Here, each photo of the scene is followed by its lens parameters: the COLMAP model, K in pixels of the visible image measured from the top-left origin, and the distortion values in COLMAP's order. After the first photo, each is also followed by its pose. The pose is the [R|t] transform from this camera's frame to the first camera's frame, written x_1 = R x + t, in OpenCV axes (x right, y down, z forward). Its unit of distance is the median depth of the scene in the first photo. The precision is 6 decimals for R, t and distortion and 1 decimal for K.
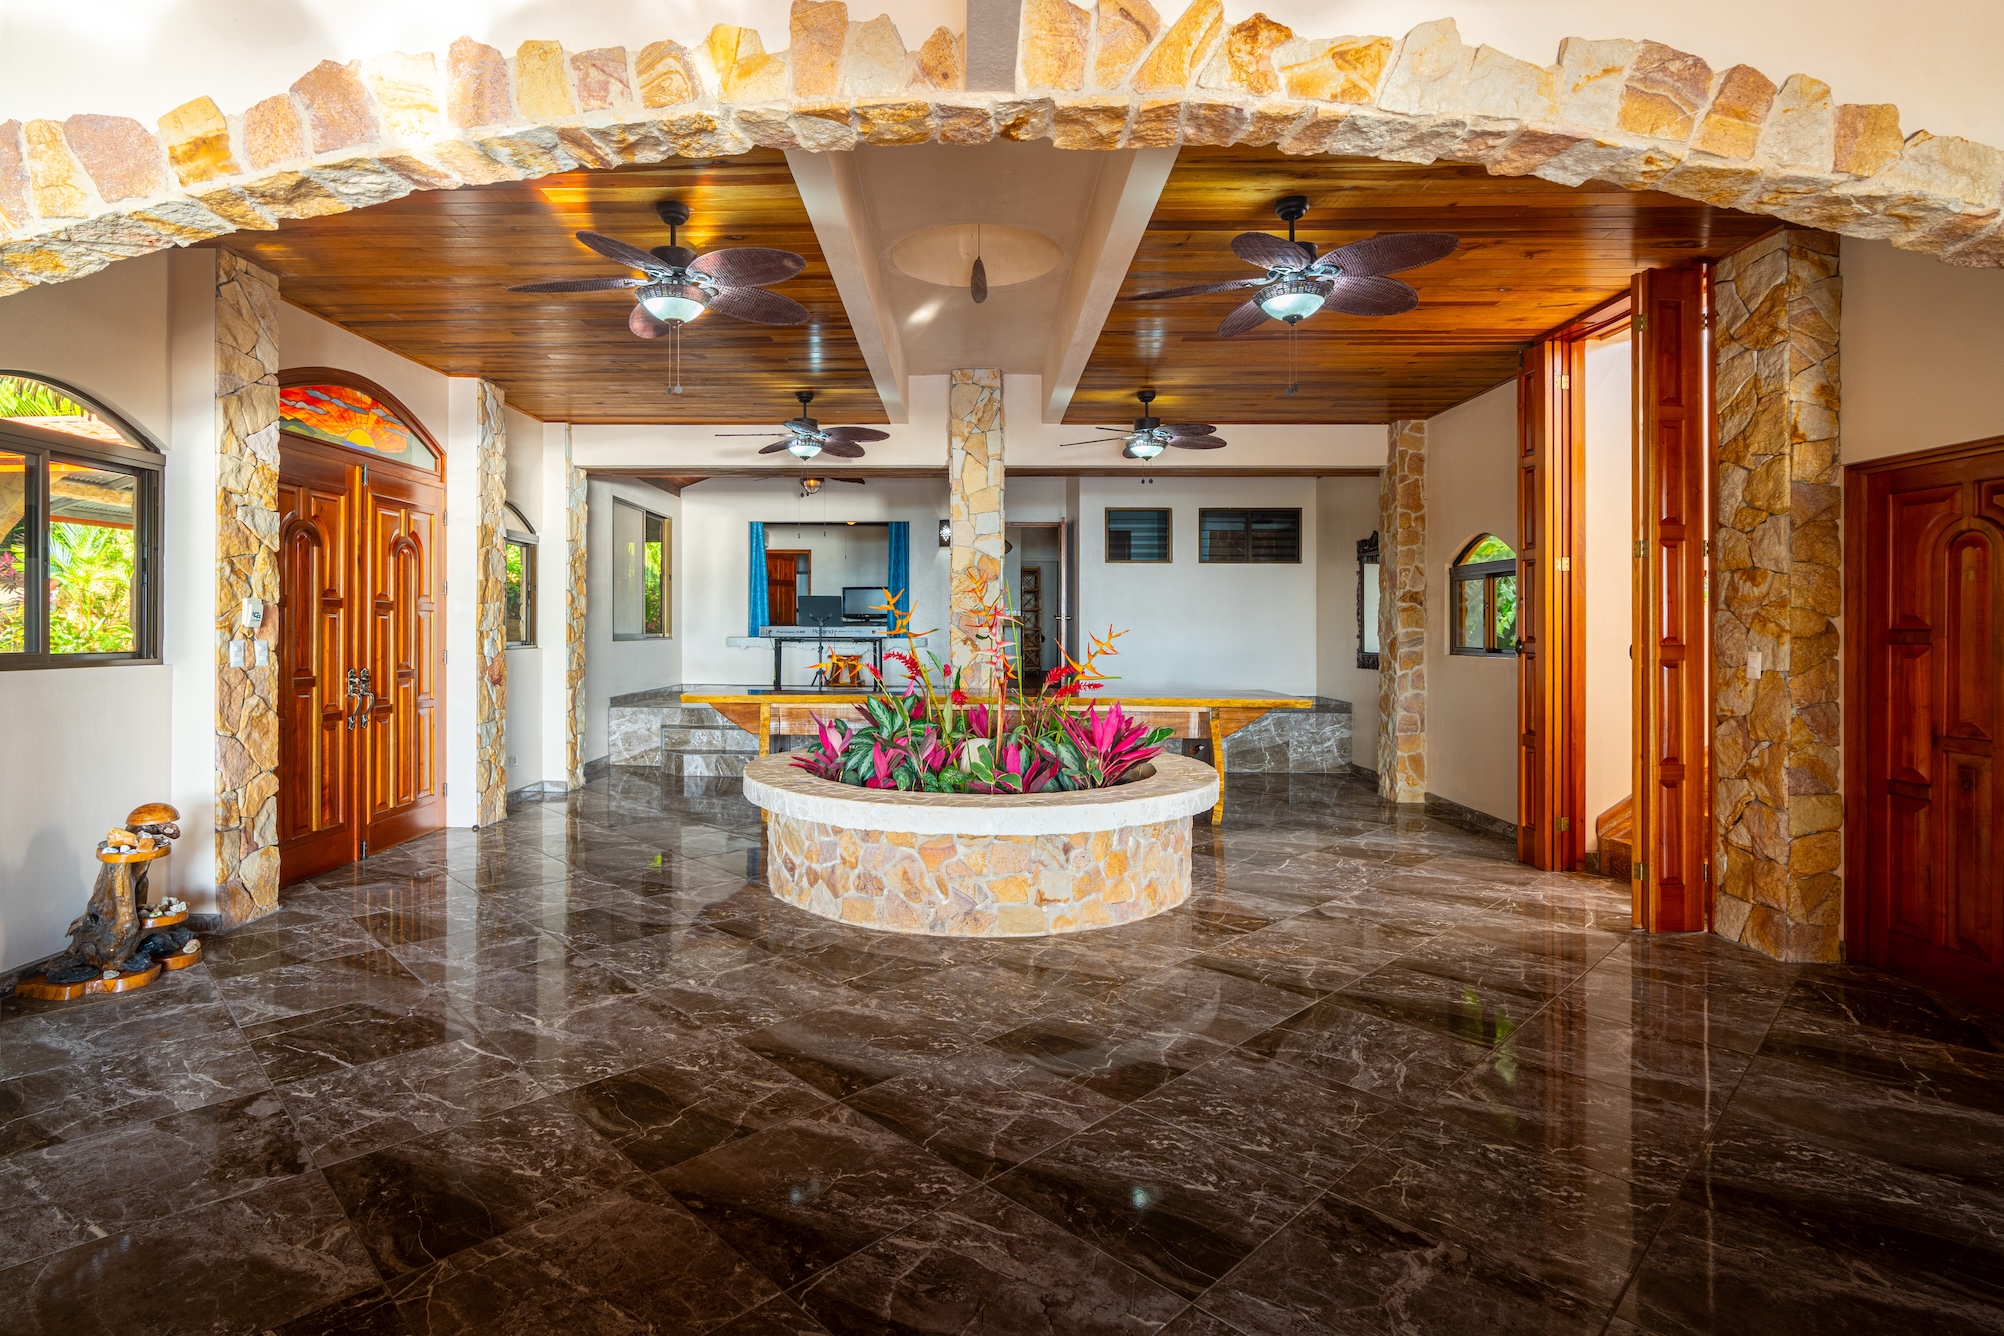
lens RADIAL K [[979.3, 0, 925.2], [0, 979.3, 615.3], [0, 0, 1]] dist [-0.002379, 0.002847]
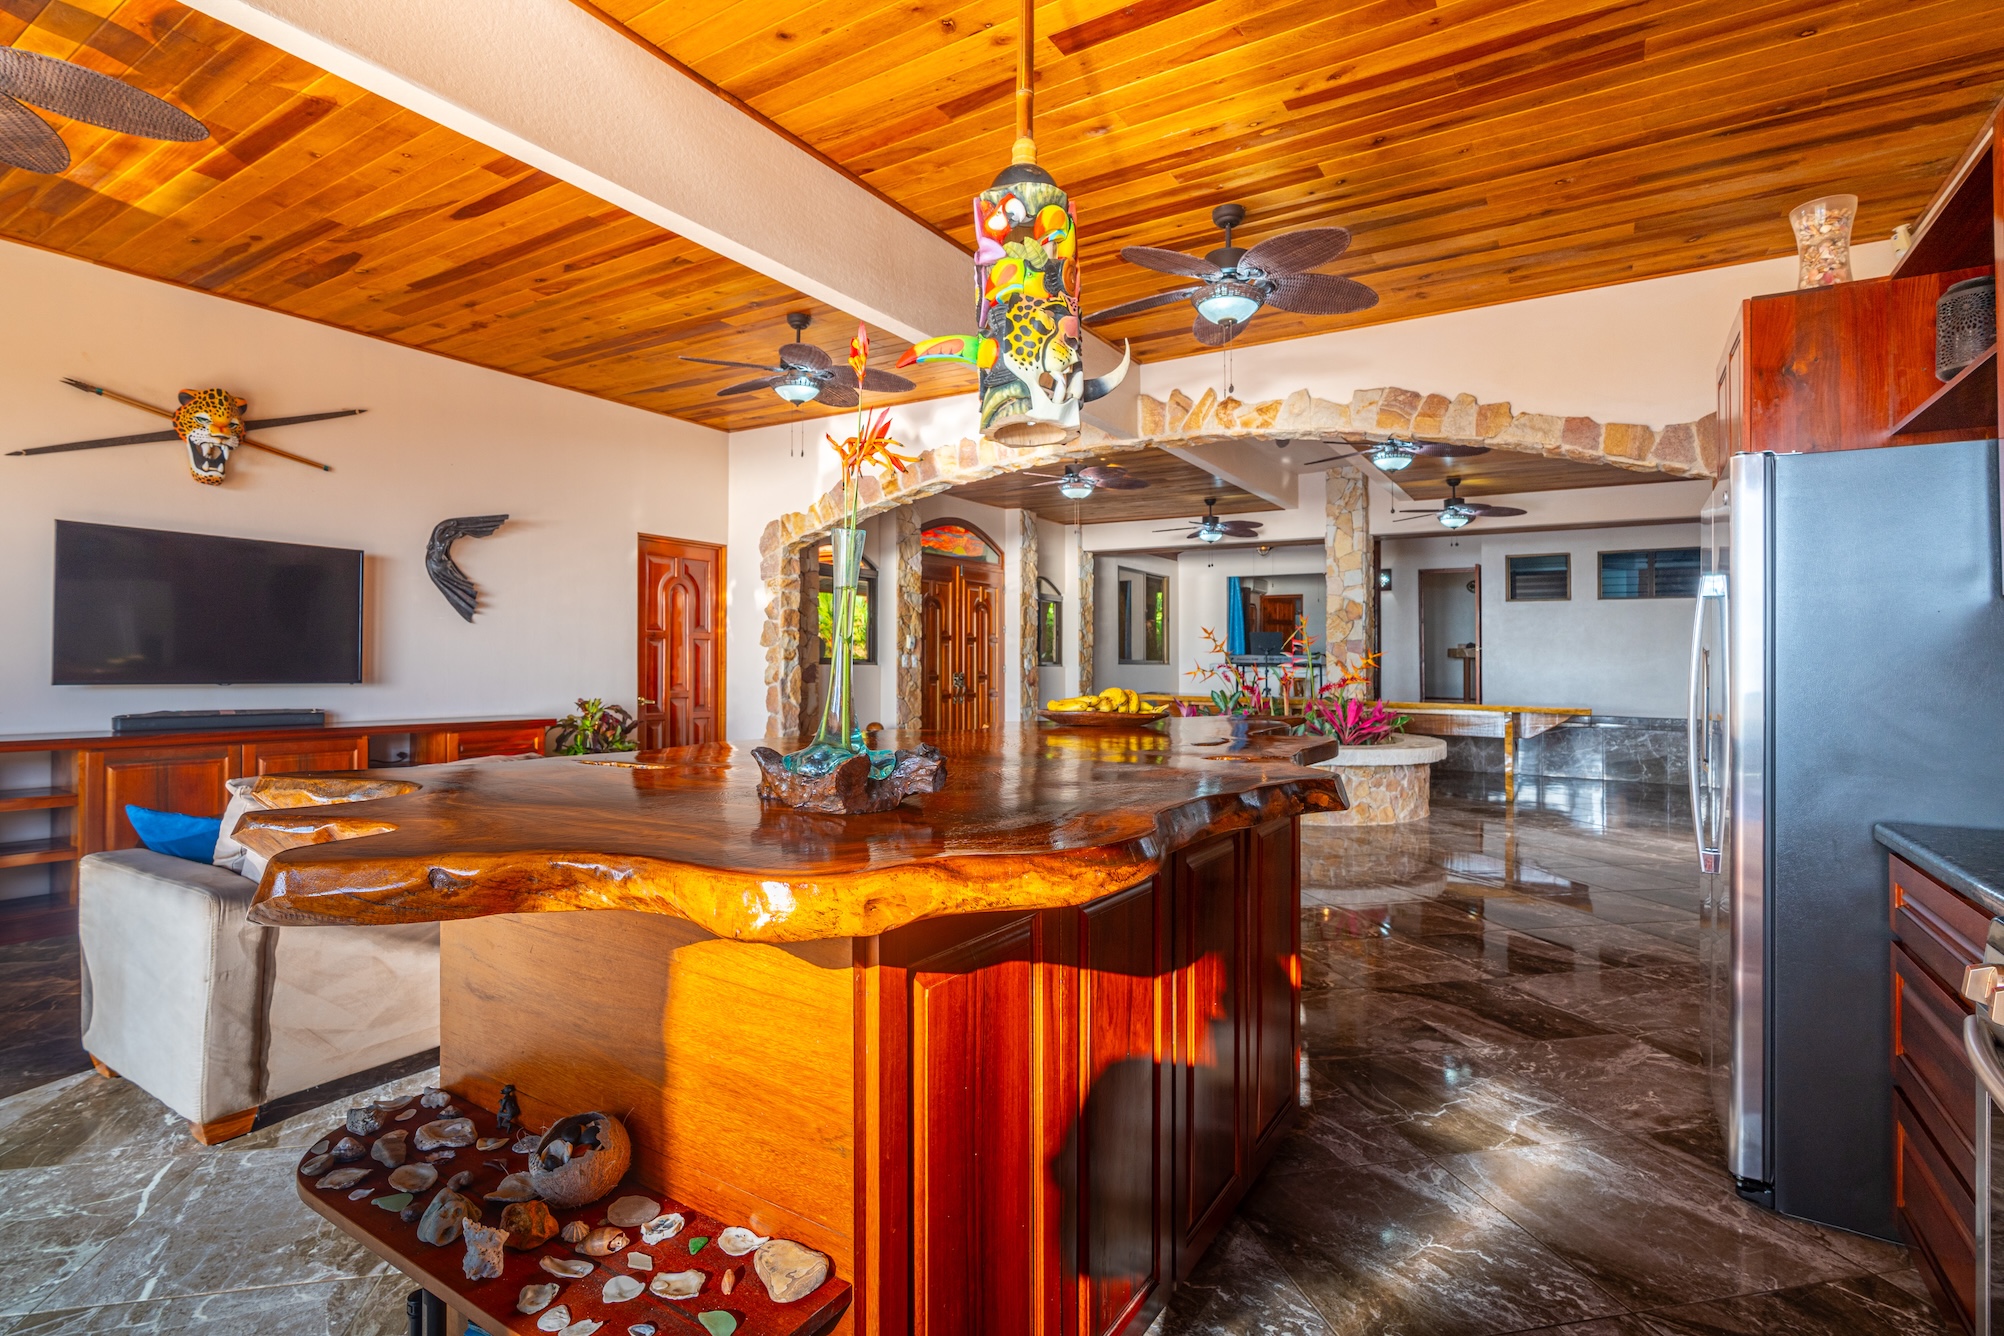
lens RADIAL K [[979.3, 0, 989.8], [0, 979.3, 665.7], [0, 0, 1]] dist [-0.002379, 0.002847]
pose [[0.858500, 0.006838, -0.512768, 0.420002], [-0.001520, 0.999941, 0.010789, 0.019659], [0.512811, -0.008483, 0.858460, -0.563061]]
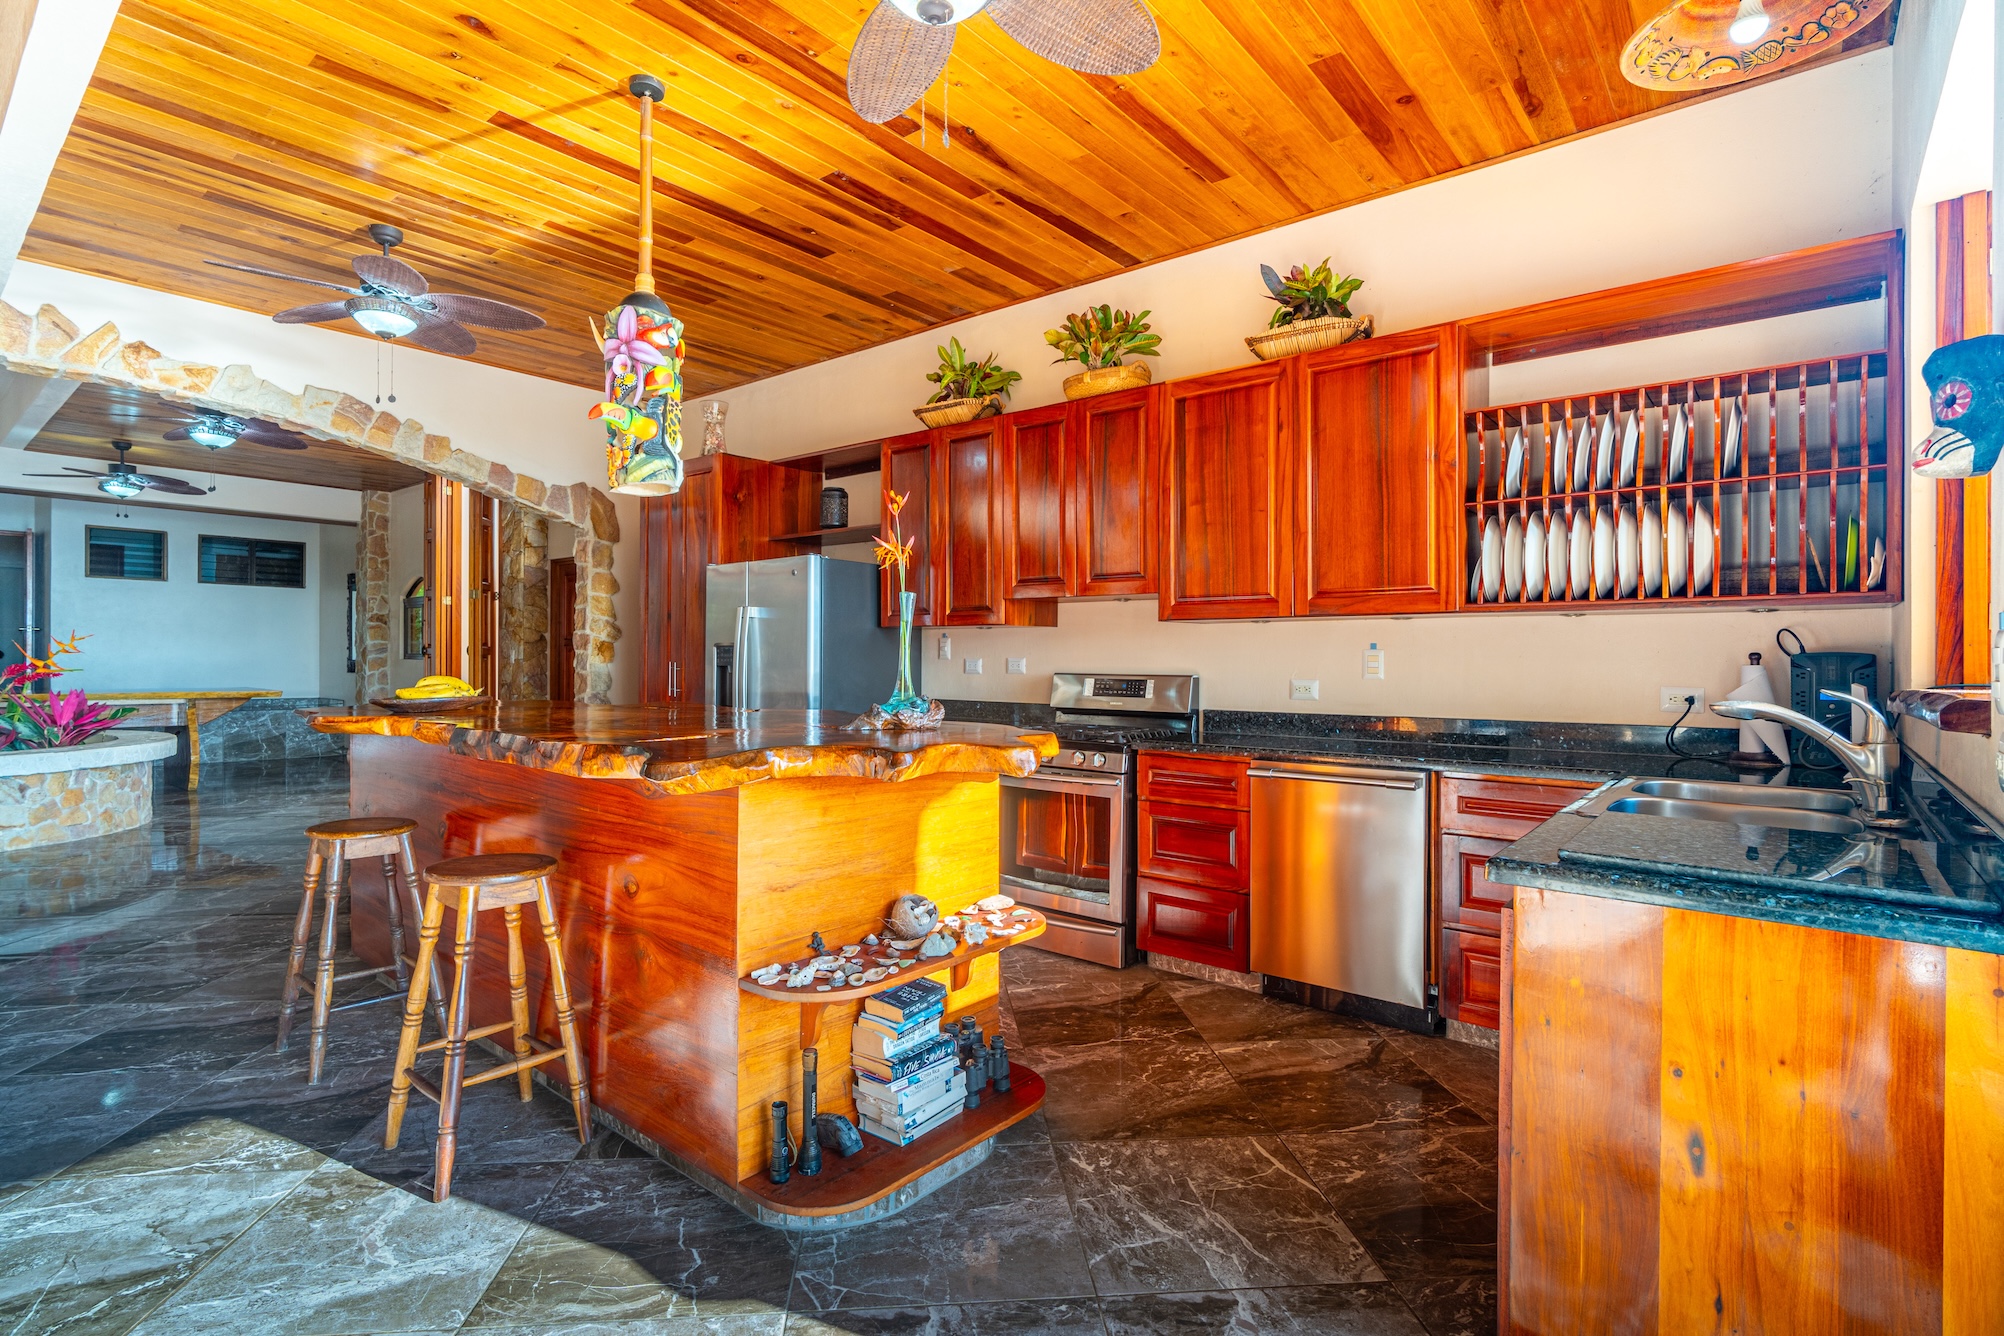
lens RADIAL K [[979.3, 0, 1007.6], [0, 979.3, 658.5], [0, 0, 1]] dist [-0.002379, 0.002847]
pose [[0.607887, 0.001341, 0.794023, -0.081547], [-0.014576, 0.999849, 0.009470, 0.015337], [-0.793890, -0.017331, 0.607814, -0.704163]]
